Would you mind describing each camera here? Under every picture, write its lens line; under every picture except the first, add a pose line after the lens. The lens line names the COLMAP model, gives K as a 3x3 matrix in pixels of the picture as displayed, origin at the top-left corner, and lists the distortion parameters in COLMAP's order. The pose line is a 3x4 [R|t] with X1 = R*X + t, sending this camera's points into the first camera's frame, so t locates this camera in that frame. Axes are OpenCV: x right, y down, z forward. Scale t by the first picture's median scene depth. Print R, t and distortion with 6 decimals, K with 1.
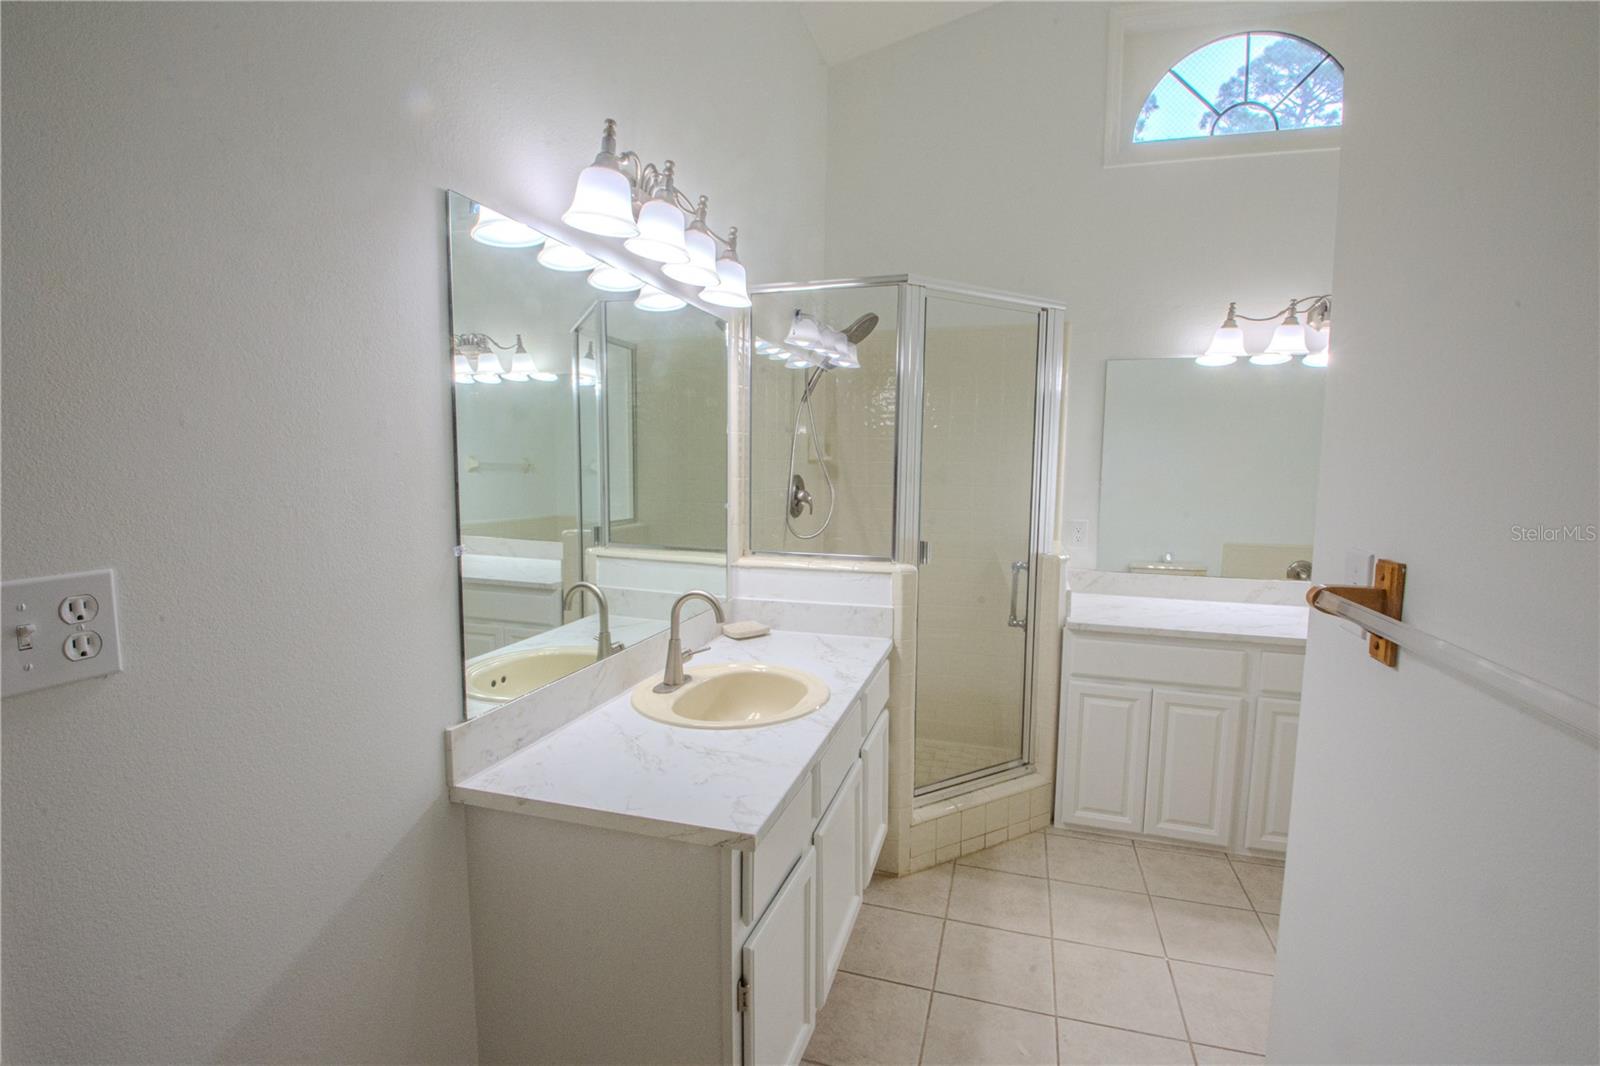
lens RADIAL K [[710.0, 0, 791.9], [0, 710.0, 525.4], [0, 0, 1]] dist [-0.025085, -0.003863]
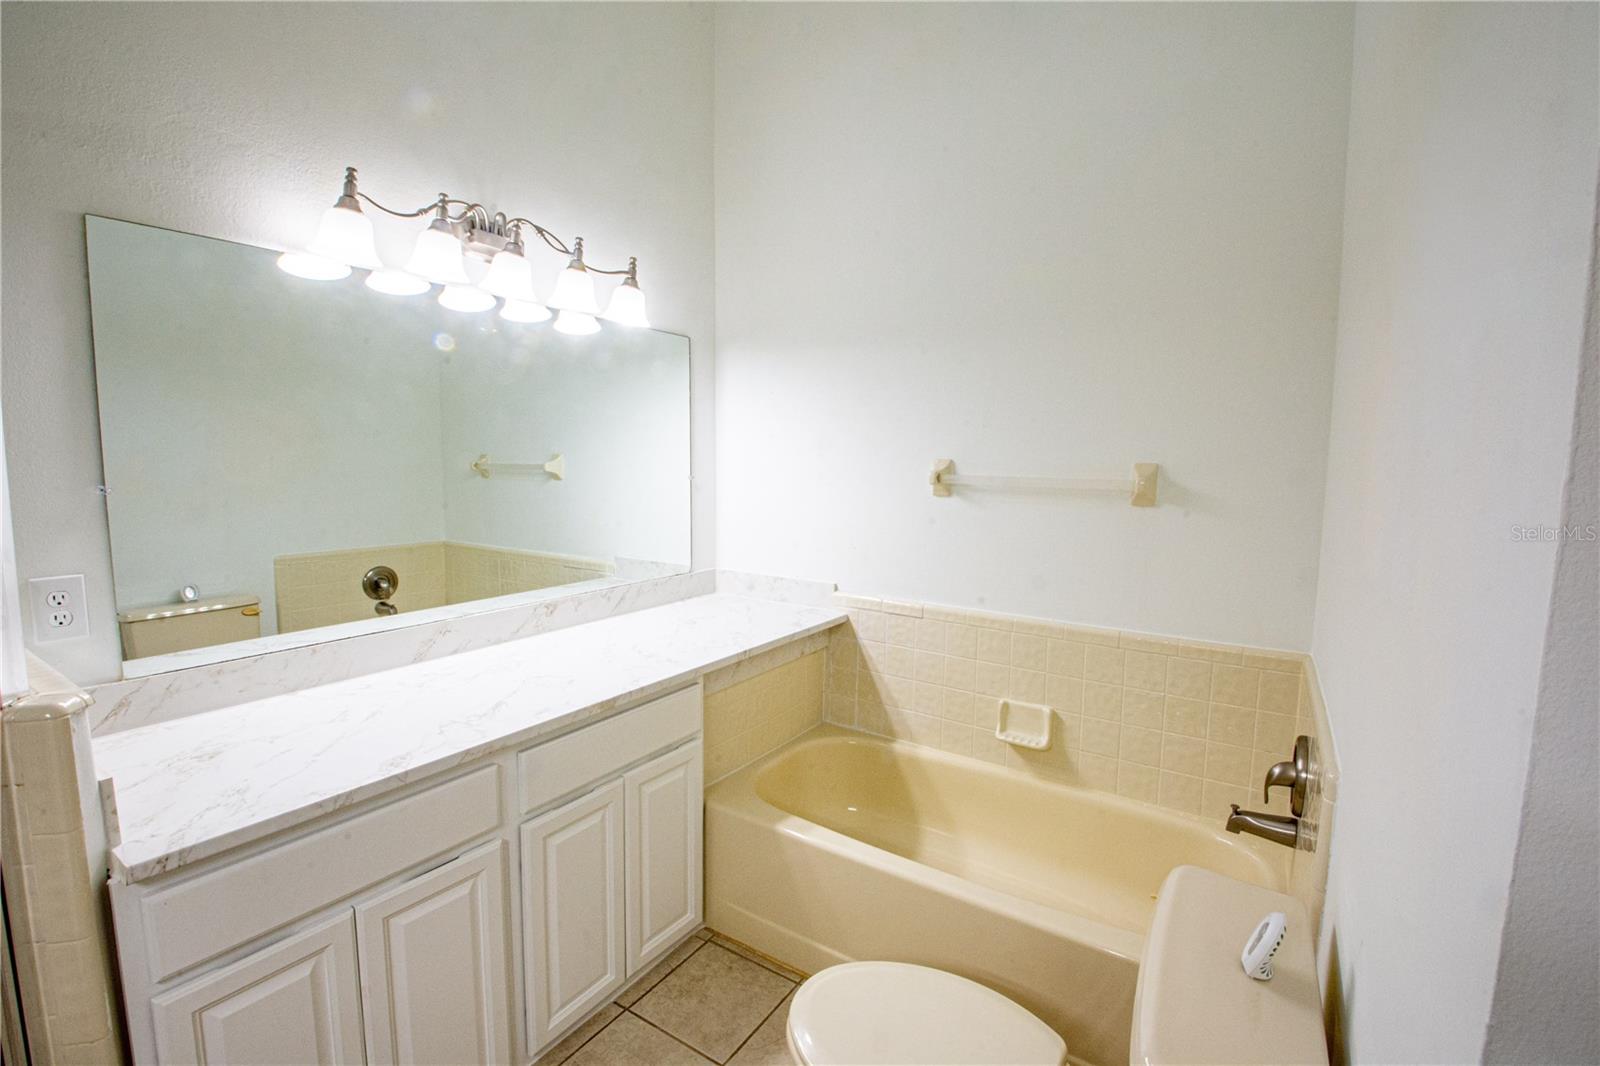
lens RADIAL K [[710.0, 0, 806.5], [0, 710.0, 531.2], [0, 0, 1]] dist [-0.025085, -0.003863]
pose [[0.256863, -0.111280, 0.960020, 0.148084], [0.075124, 0.992642, 0.094962, -0.049072], [-0.963524, 0.047728, 0.263332, 0.529309]]
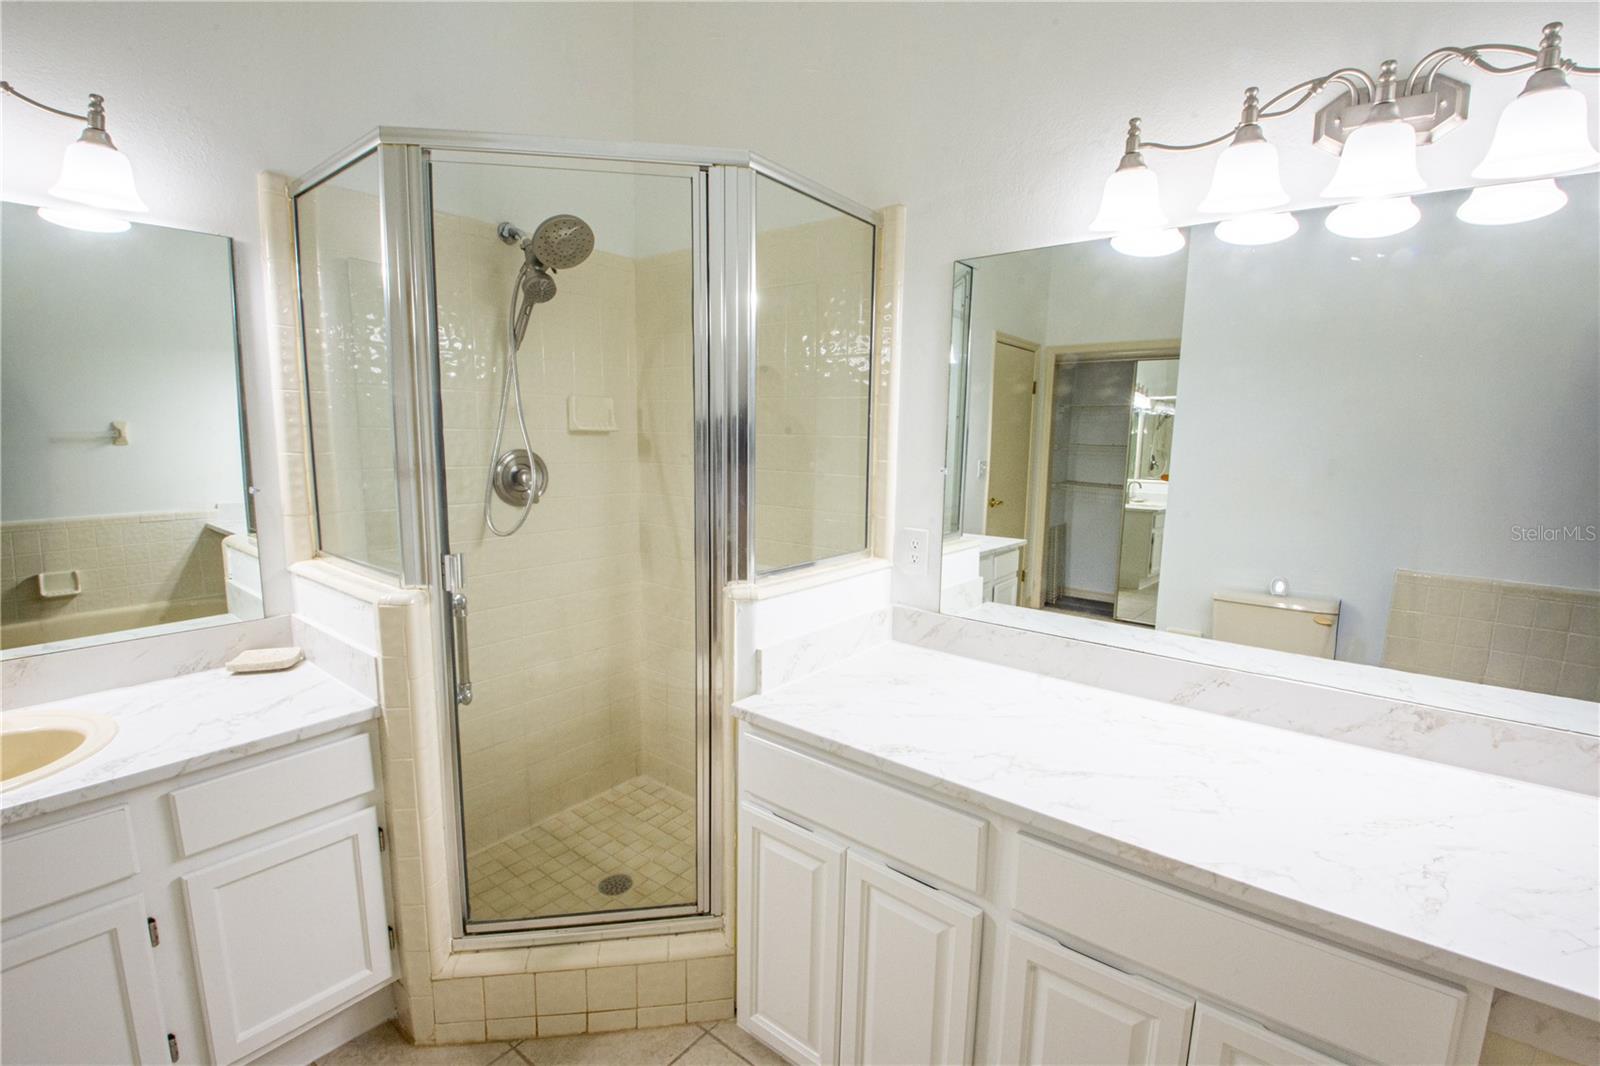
lens RADIAL K [[710.0, 0, 812.0], [0, 710.0, 527.6], [0, 0, 1]] dist [-0.025085, -0.003863]
pose [[0.937632, 0.049022, -0.344155, 0.633271], [-0.035678, 0.998349, 0.045006, -0.039081], [0.345794, -0.029920, 0.937833, 0.461248]]
